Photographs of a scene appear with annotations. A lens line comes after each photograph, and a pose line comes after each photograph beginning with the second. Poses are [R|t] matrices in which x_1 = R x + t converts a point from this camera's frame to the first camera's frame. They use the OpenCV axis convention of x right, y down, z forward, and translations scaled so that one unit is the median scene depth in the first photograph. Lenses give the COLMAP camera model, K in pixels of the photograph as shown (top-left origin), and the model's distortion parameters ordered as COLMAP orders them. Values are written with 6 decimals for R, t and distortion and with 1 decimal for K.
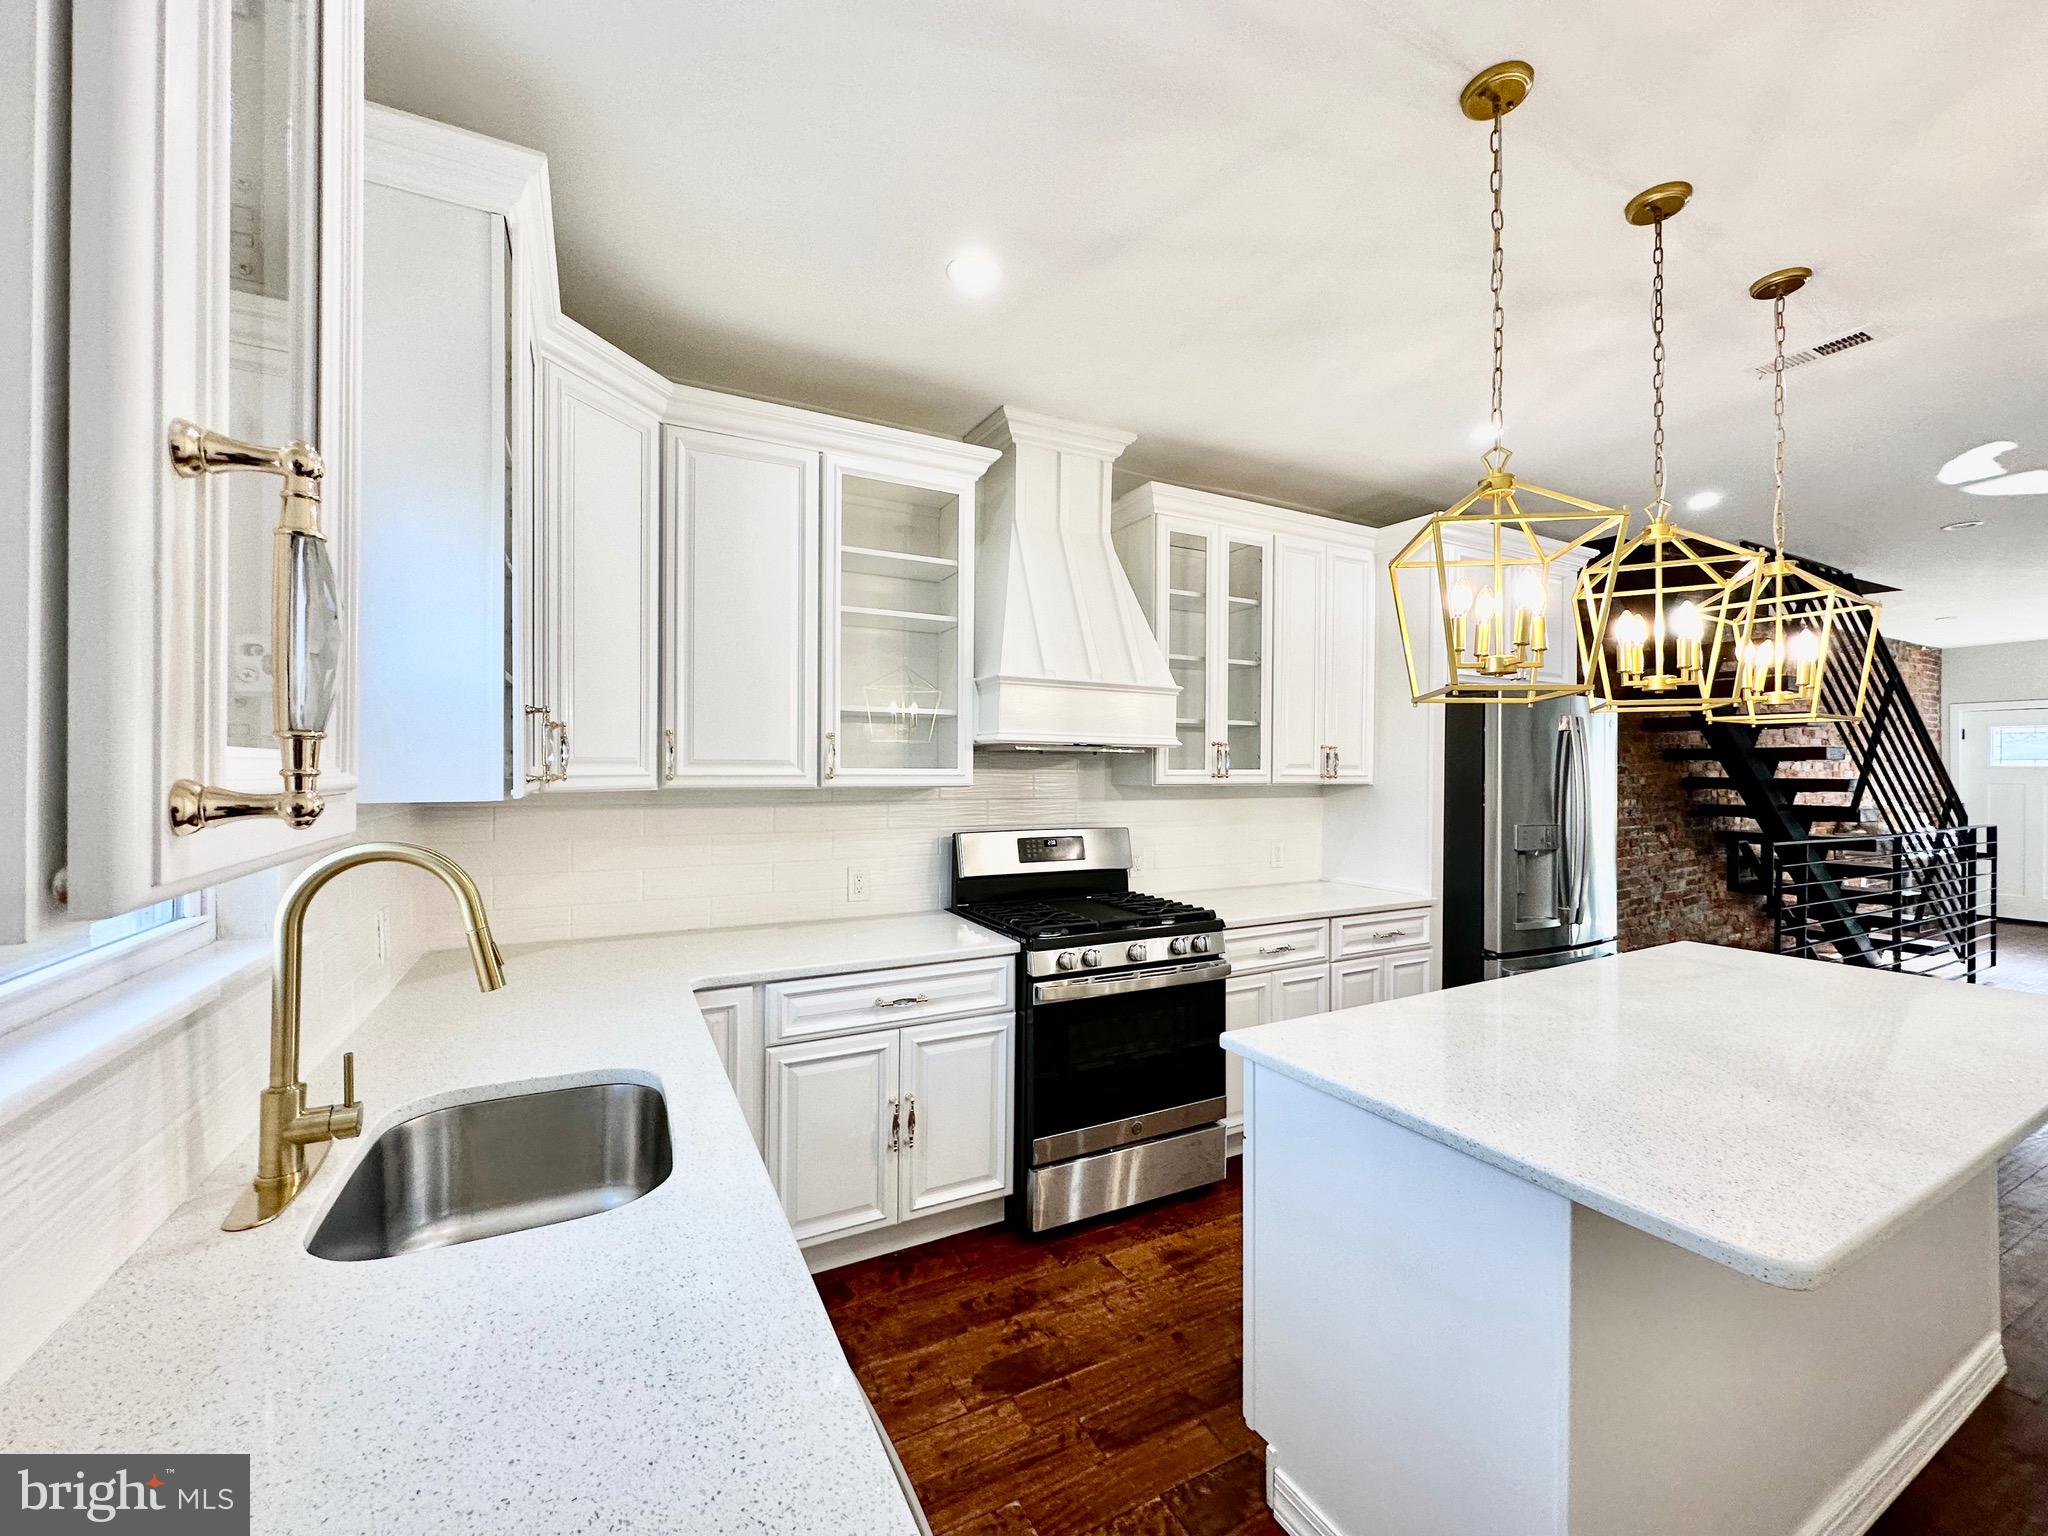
lens RADIAL K [[815.3, 0, 1025.9], [0, 815.3, 768.3], [0, 0, 1]] dist [-0.001447, 0.000161]
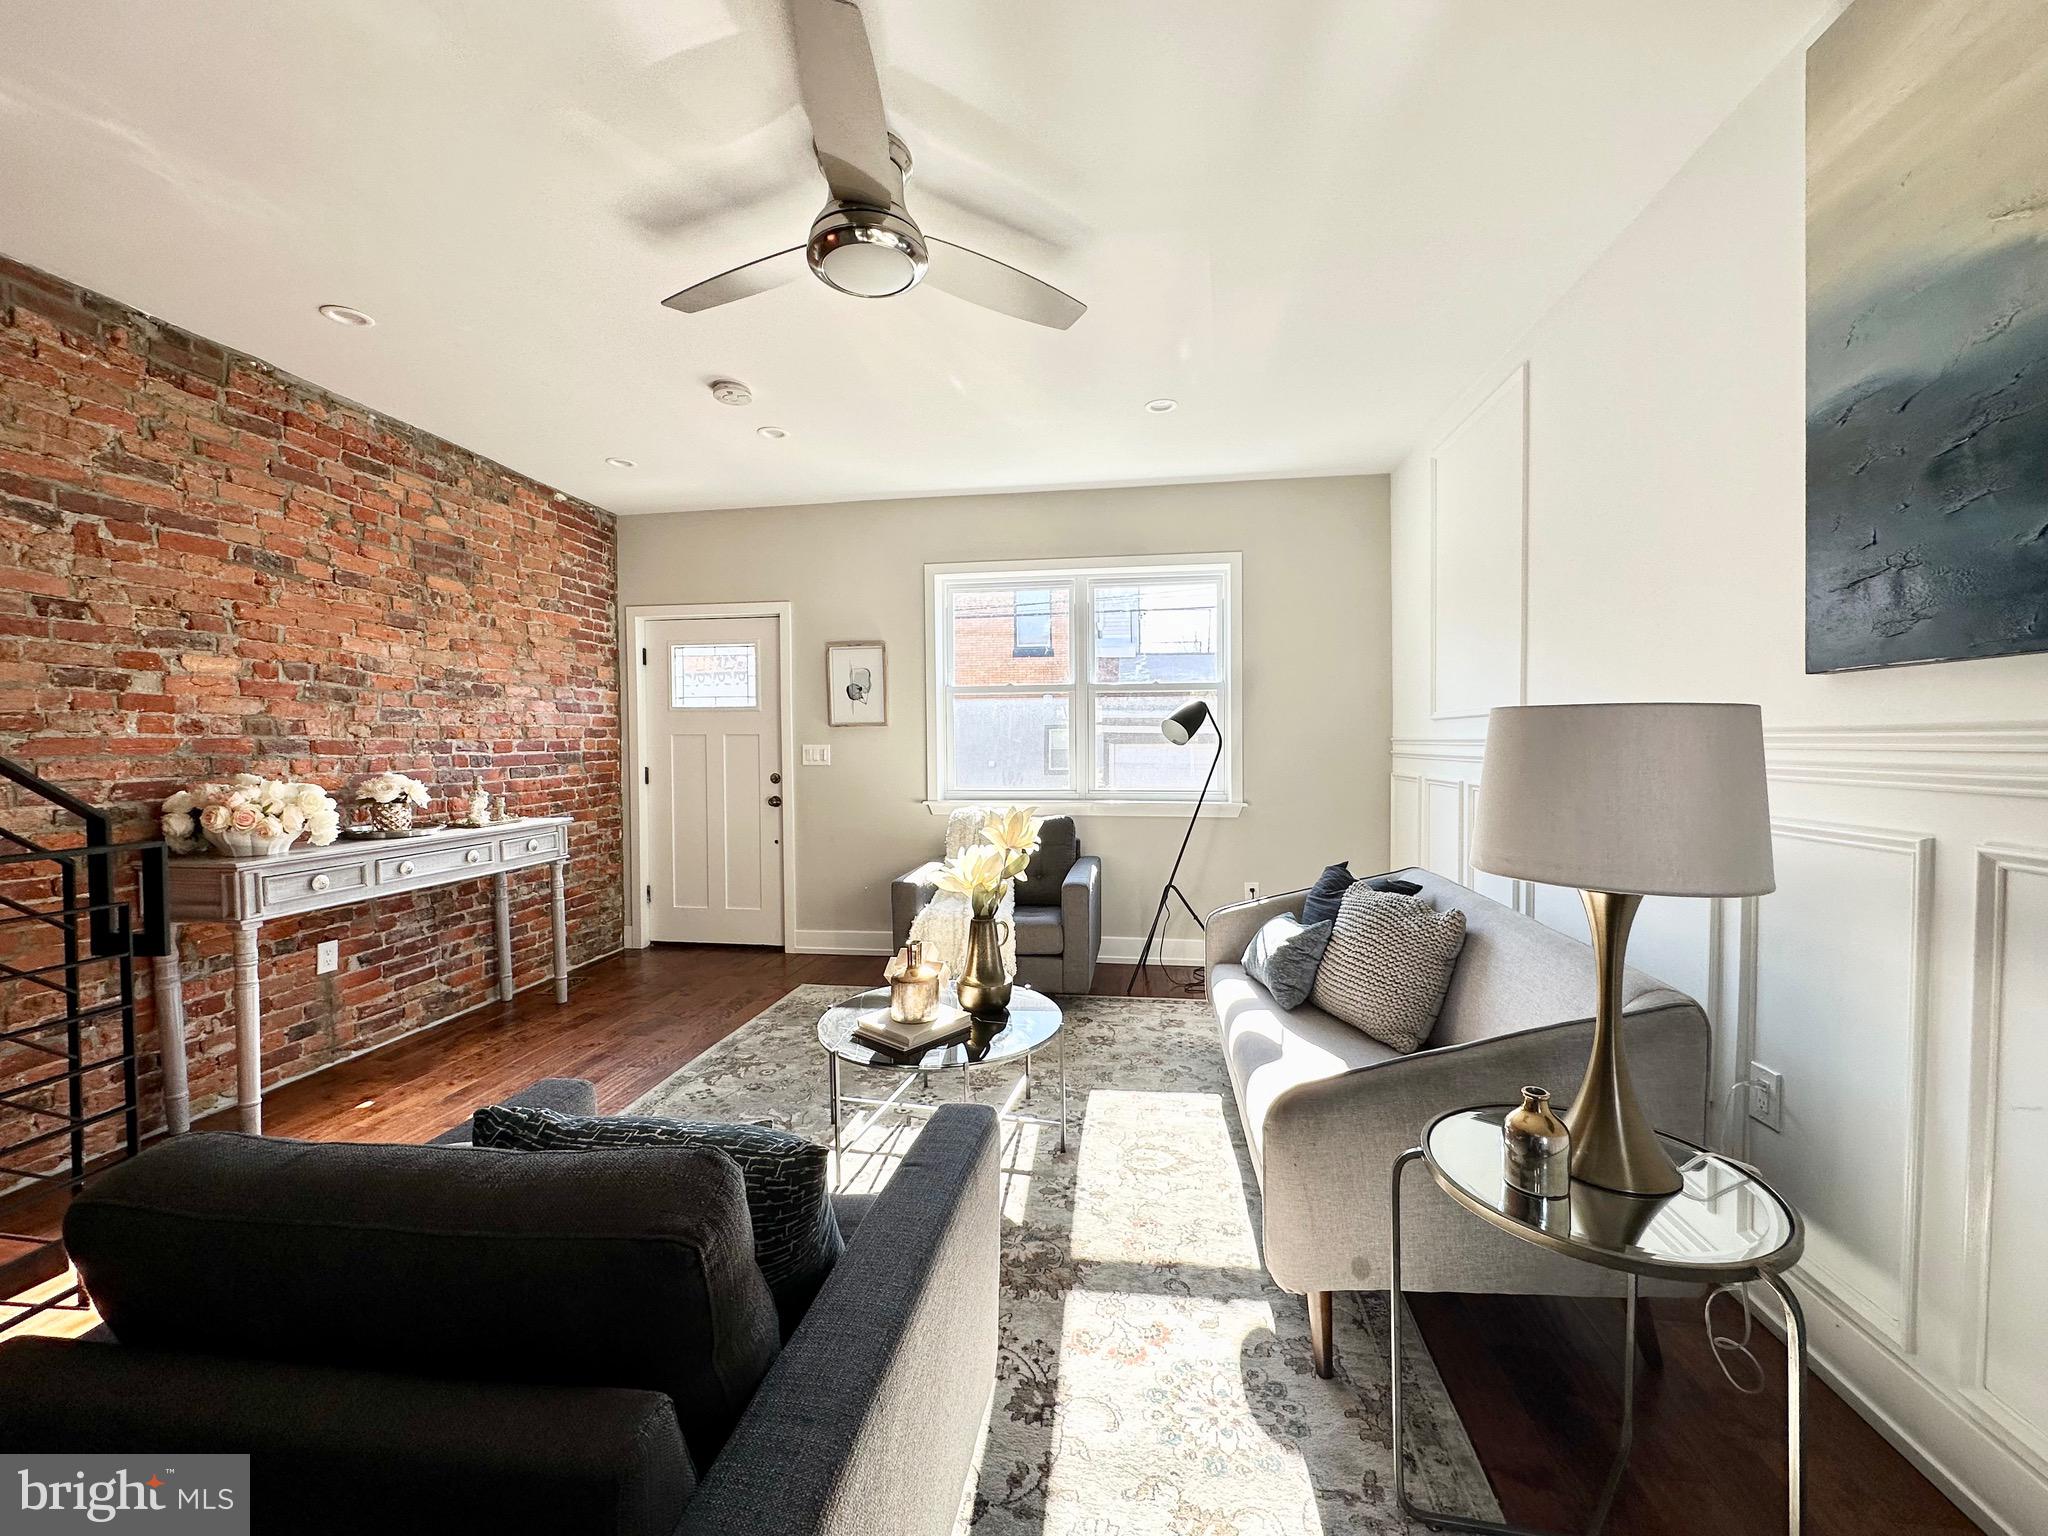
lens RADIAL K [[815.3, 0, 1025.9], [0, 815.3, 768.3], [0, 0, 1]] dist [-0.001447, 0.000161]
pose [[0.582536, -0.034046, 0.812091, 1.236771], [0.006054, 0.999276, 0.037551, 0.034562], [-0.812782, -0.016959, 0.582321, 0.603530]]
